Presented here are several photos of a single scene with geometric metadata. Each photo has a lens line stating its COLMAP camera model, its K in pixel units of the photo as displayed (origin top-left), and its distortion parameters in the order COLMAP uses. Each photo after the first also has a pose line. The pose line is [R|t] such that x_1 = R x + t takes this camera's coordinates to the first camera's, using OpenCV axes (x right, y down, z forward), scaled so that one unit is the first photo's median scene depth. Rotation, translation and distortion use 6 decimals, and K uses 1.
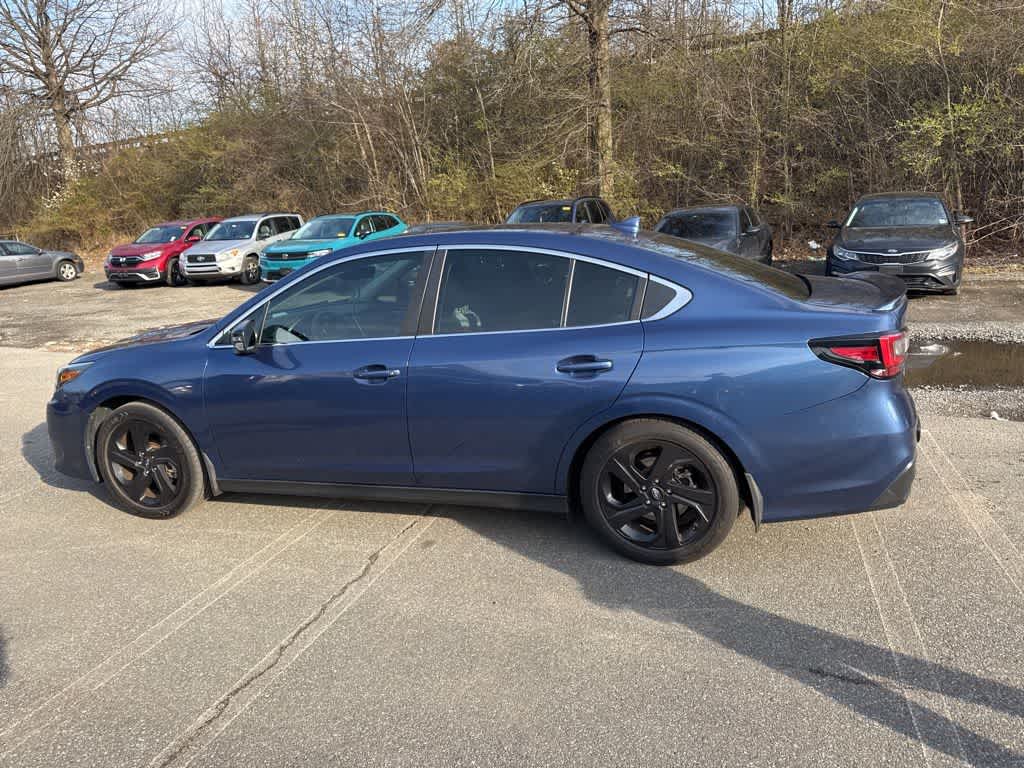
lens RADIAL K [[725.8, 0, 514.4], [0, 725.8, 380.1], [0, 0, 1]] dist [0.031480, -0.033741]
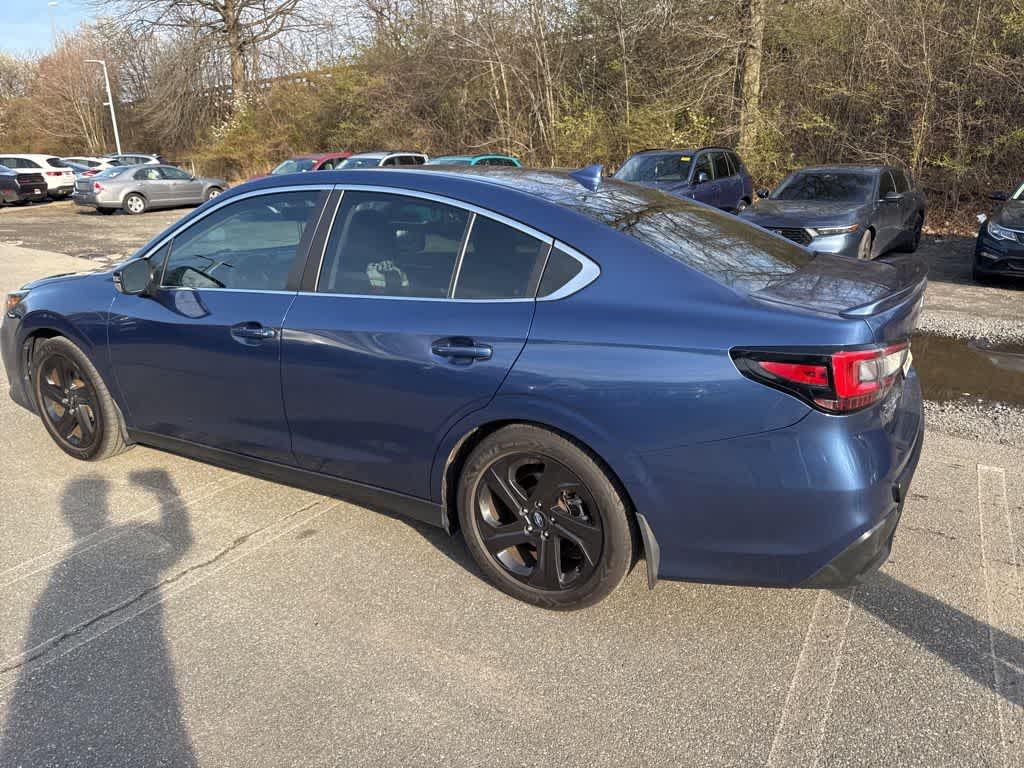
lens RADIAL K [[725.8, 0, 514.3], [0, 725.8, 384.2], [0, 0, 1]] dist [0.031480, -0.033741]
pose [[0.976071, 0.109146, -0.188075, 0.227654], [-0.095485, 0.992190, 0.080256, -0.038438], [0.195366, -0.060377, 0.978870, 0.172715]]
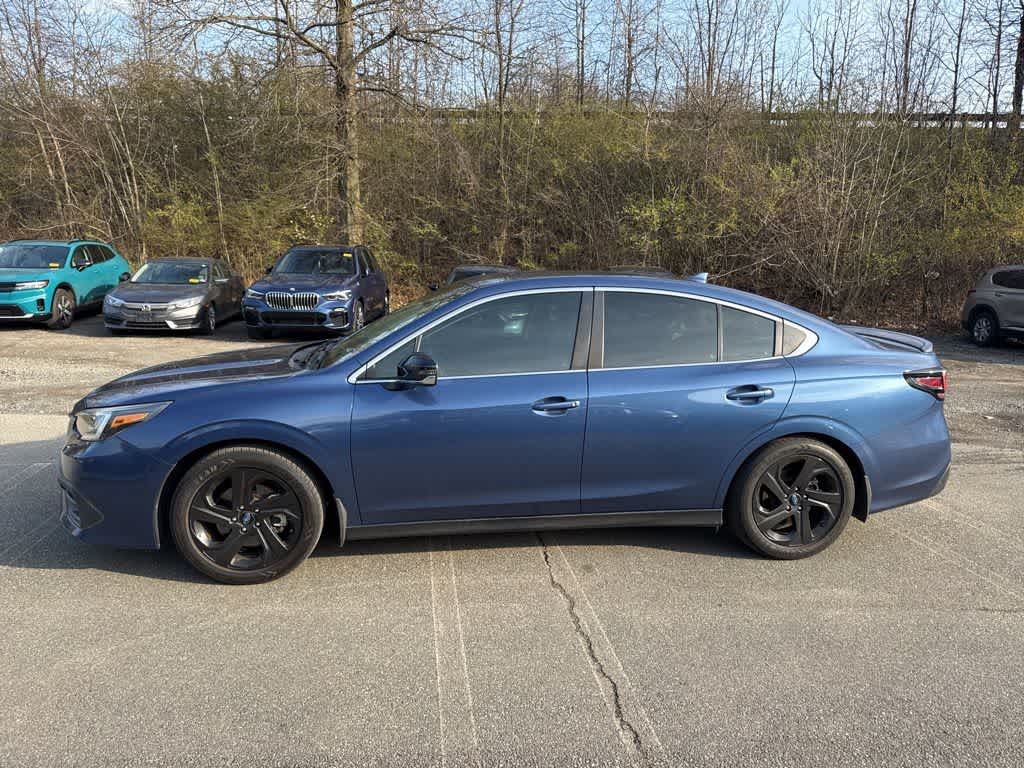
lens RADIAL K [[725.8, 0, 520.7], [0, 725.8, 383.8], [0, 0, 1]] dist [0.031480, -0.033741]
pose [[0.891781, -0.000706, 0.452467, -0.577637], [0.031500, 0.997669, -0.060528, 0.017493], [-0.451370, 0.068230, 0.889725, 0.080046]]
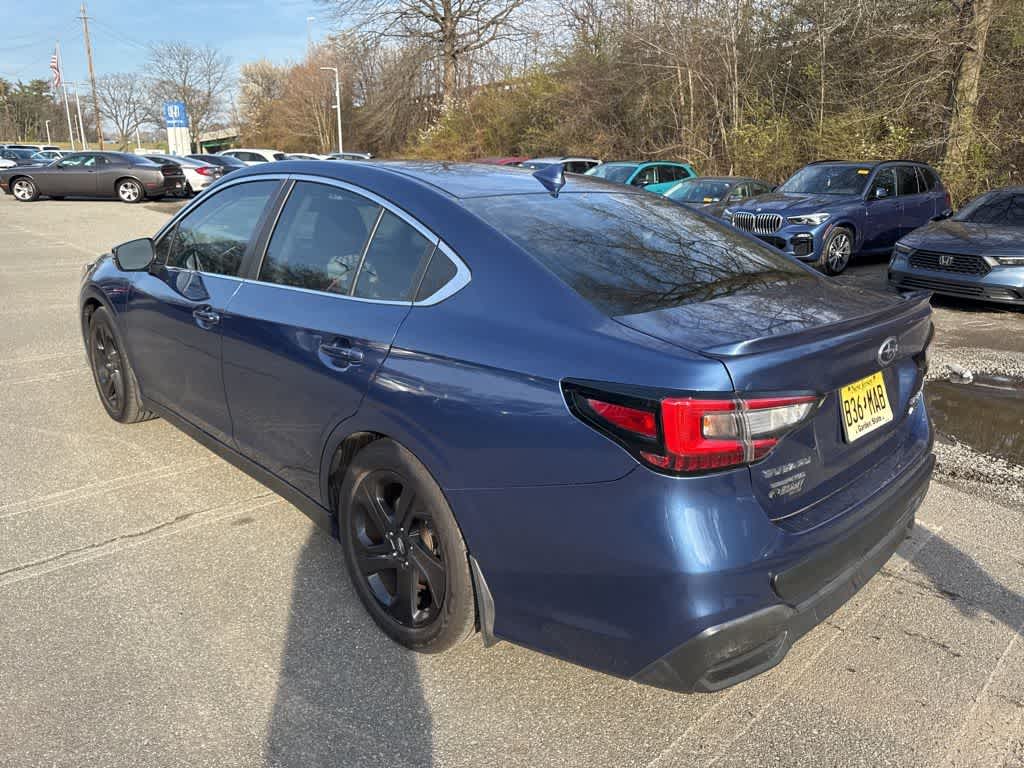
lens RADIAL K [[725.8, 0, 513.8], [0, 725.8, 374.8], [0, 0, 1]] dist [0.031480, -0.033741]
pose [[0.881346, 0.204251, -0.426041, 0.425895], [-0.180968, 0.978897, 0.094932, -0.073262], [0.436440, -0.006568, 0.899710, 0.302949]]
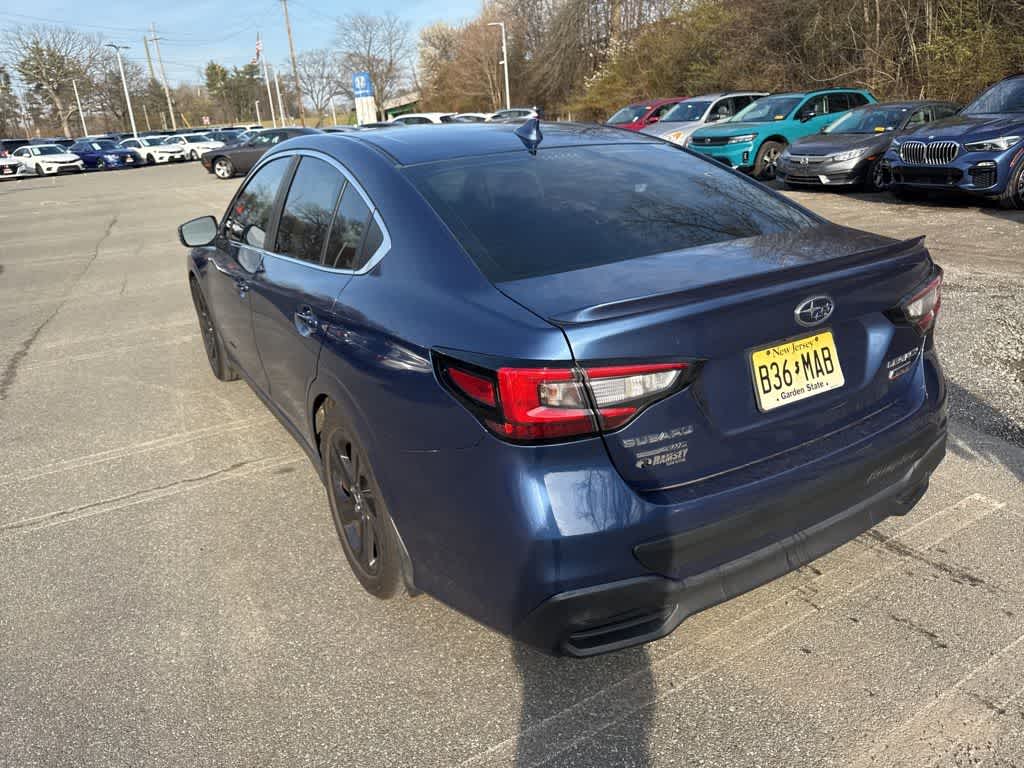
lens RADIAL K [[725.8, 0, 513.8], [0, 725.8, 382.9], [0, 0, 1]] dist [0.031480, -0.033741]
pose [[0.754419, 0.239046, -0.611317, 0.572203], [-0.139282, 0.968419, 0.206799, -0.109733], [0.641446, -0.070868, 0.763888, 0.393005]]
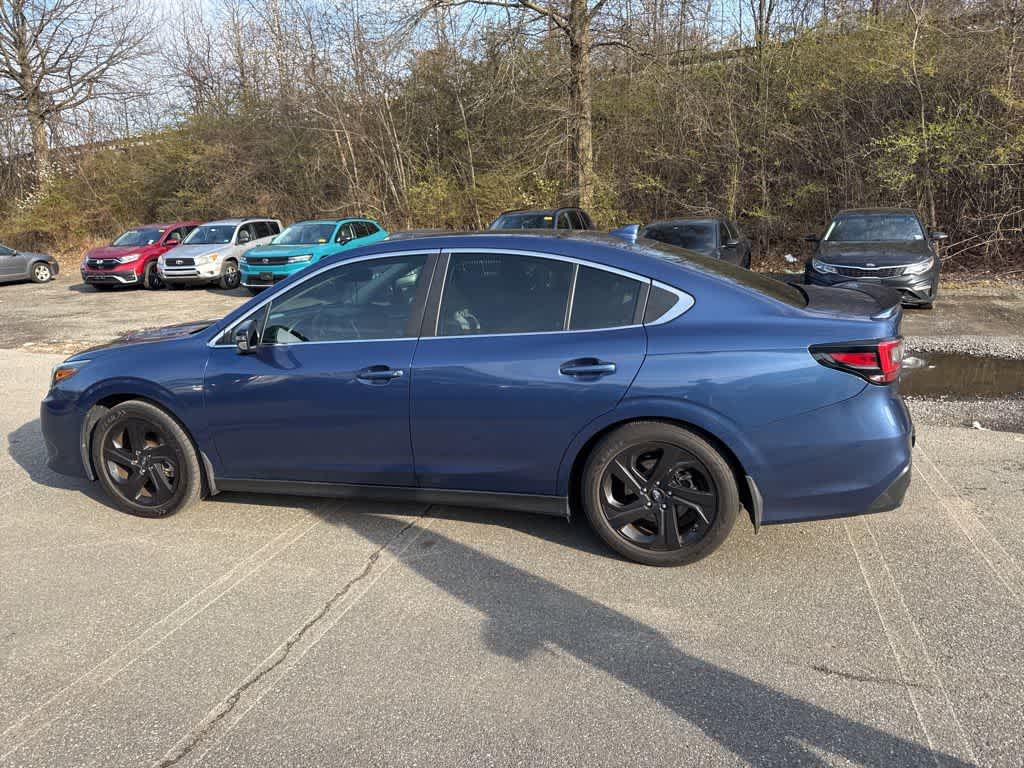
lens RADIAL K [[725.8, 0, 502.2], [0, 725.8, 379.7], [0, 0, 1]] dist [0.031480, -0.033741]
pose [[0.999698, 0.013198, 0.020707, -0.033173], [-0.012913, 0.999821, -0.013835, 0.008536], [-0.020885, 0.013564, 0.999690, -0.009746]]
